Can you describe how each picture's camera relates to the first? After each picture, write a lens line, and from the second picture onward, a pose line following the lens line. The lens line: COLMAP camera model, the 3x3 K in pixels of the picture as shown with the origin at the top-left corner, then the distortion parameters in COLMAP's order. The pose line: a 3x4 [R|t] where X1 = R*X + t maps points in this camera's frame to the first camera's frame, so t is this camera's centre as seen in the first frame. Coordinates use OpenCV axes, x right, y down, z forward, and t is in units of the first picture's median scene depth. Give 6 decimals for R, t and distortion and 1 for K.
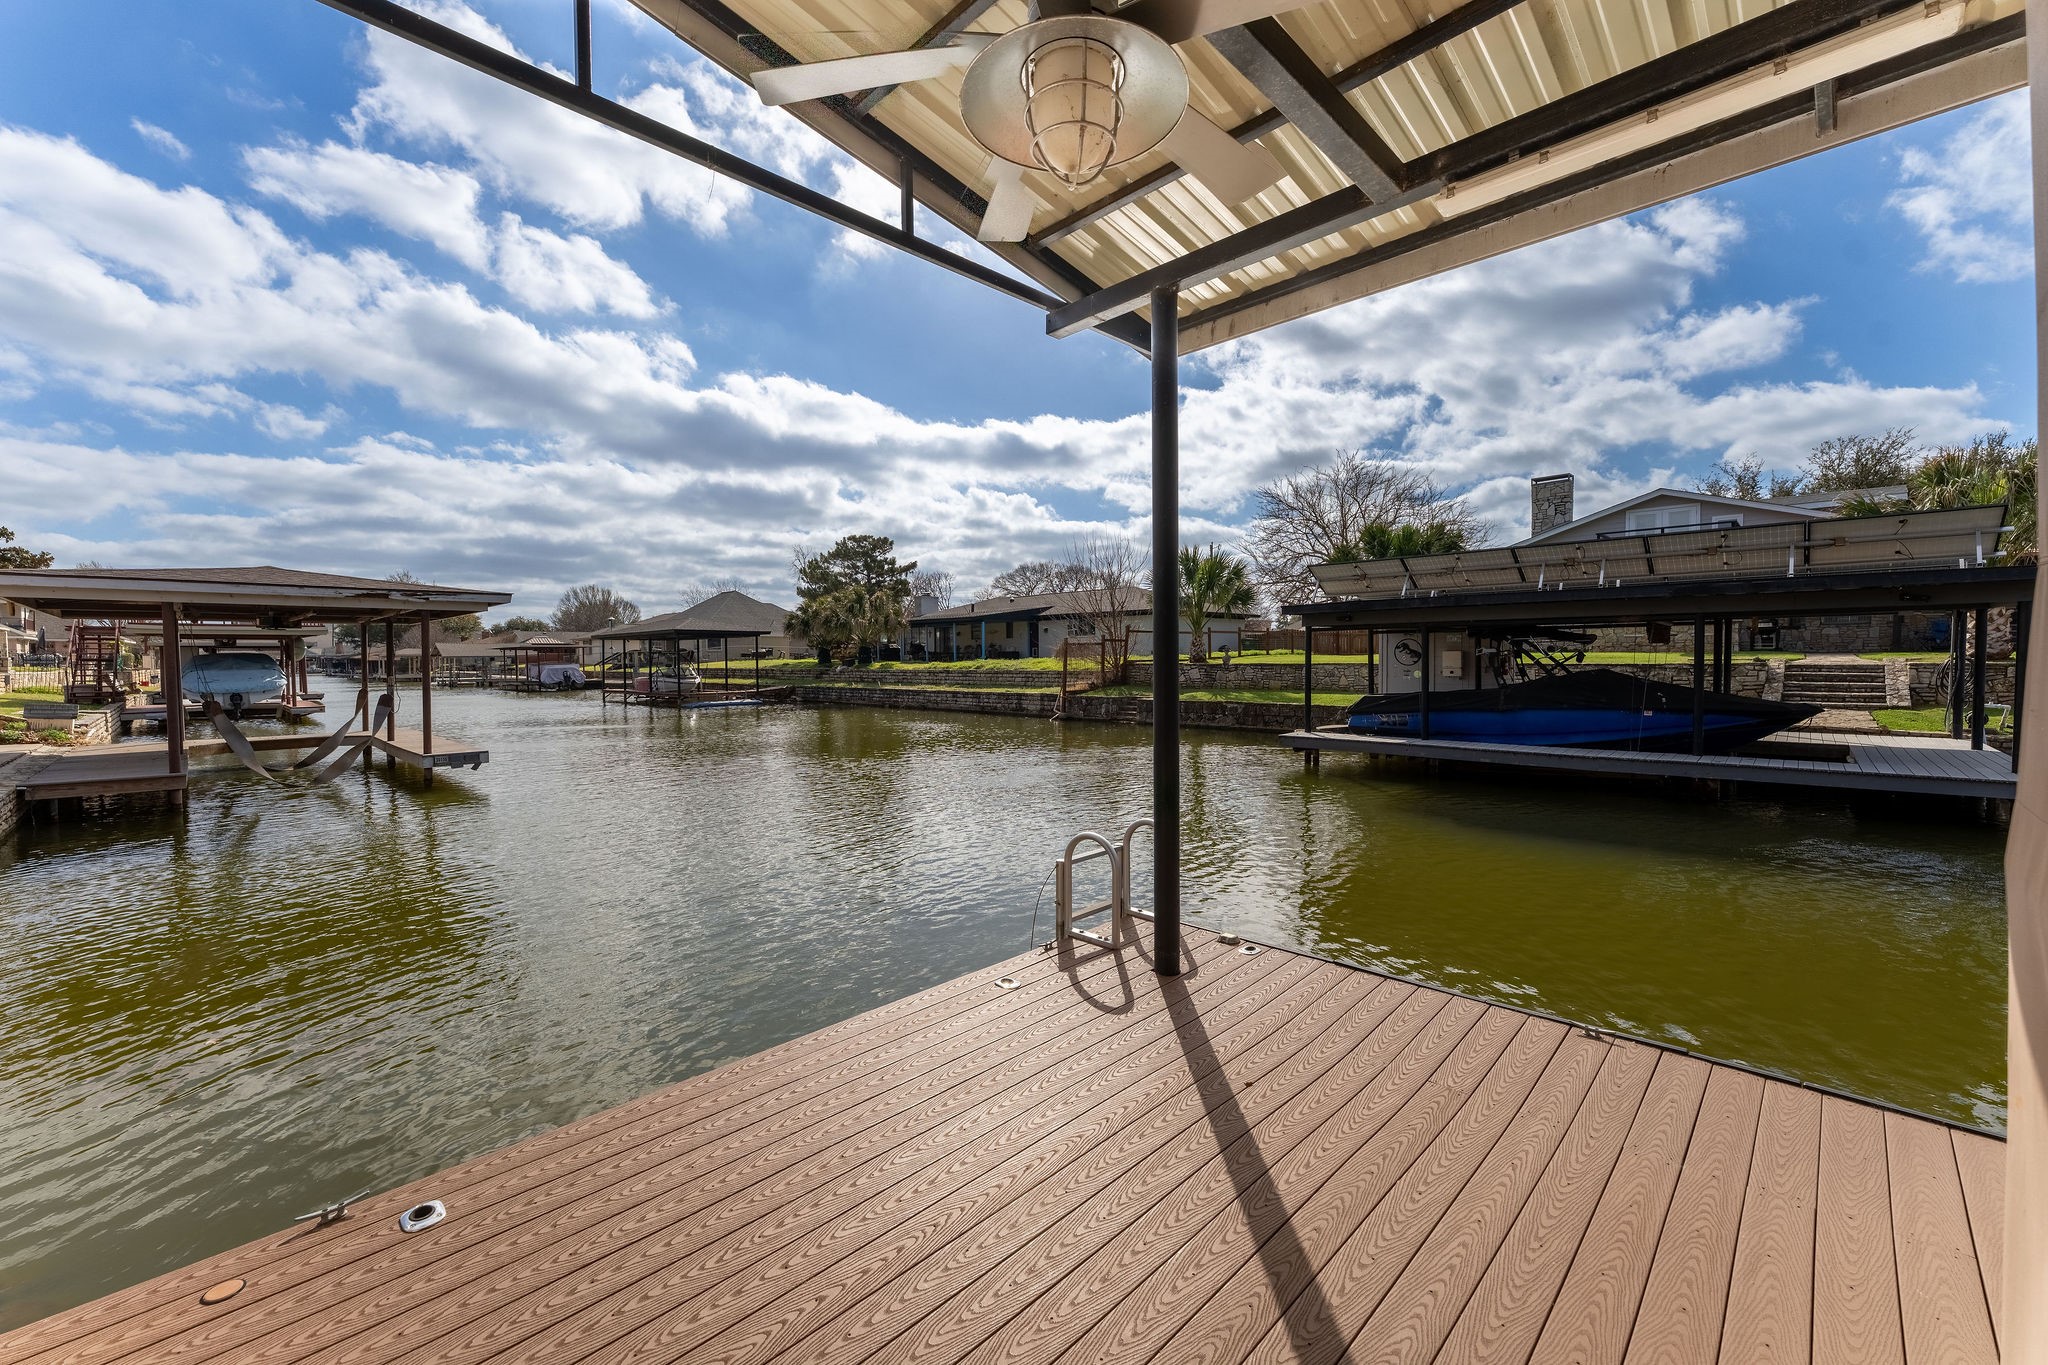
lens RADIAL K [[813.9, 0, 1027.5], [0, 813.9, 679.3], [0, 0, 1]] dist [-0.002293, -0.000482]
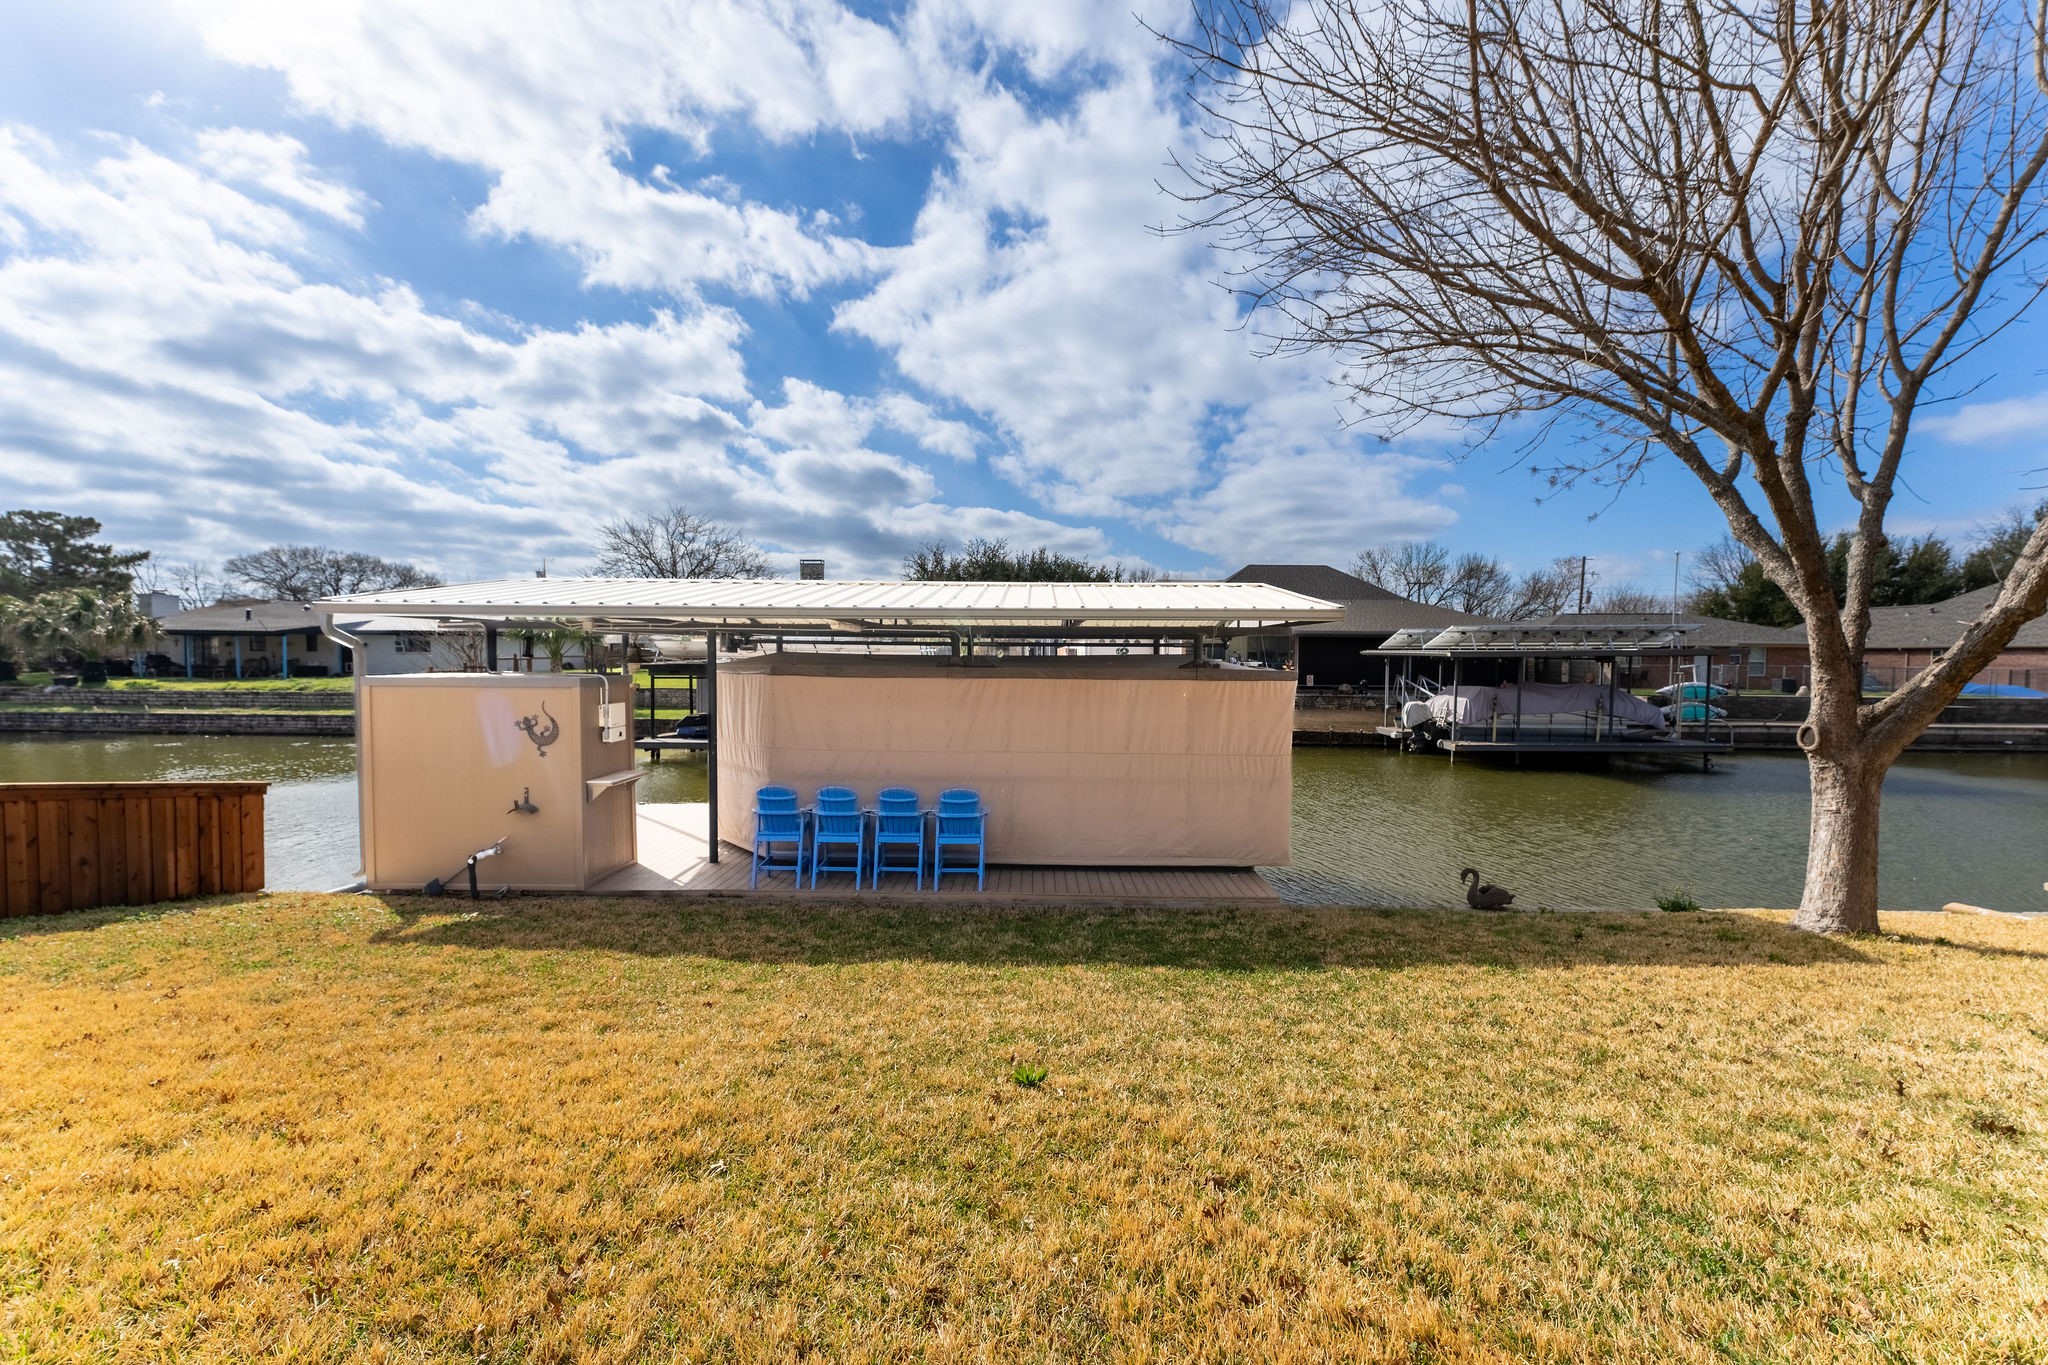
lens RADIAL K [[813.9, 0, 1020.7], [0, 813.9, 675.2], [0, 0, 1]] dist [-0.002293, -0.000482]
pose [[0.714221, -0.005465, 0.699899, -0.082098], [0.005382, 0.999983, 0.002315, -0.018377], [-0.699900, 0.002114, 0.714238, -0.205736]]
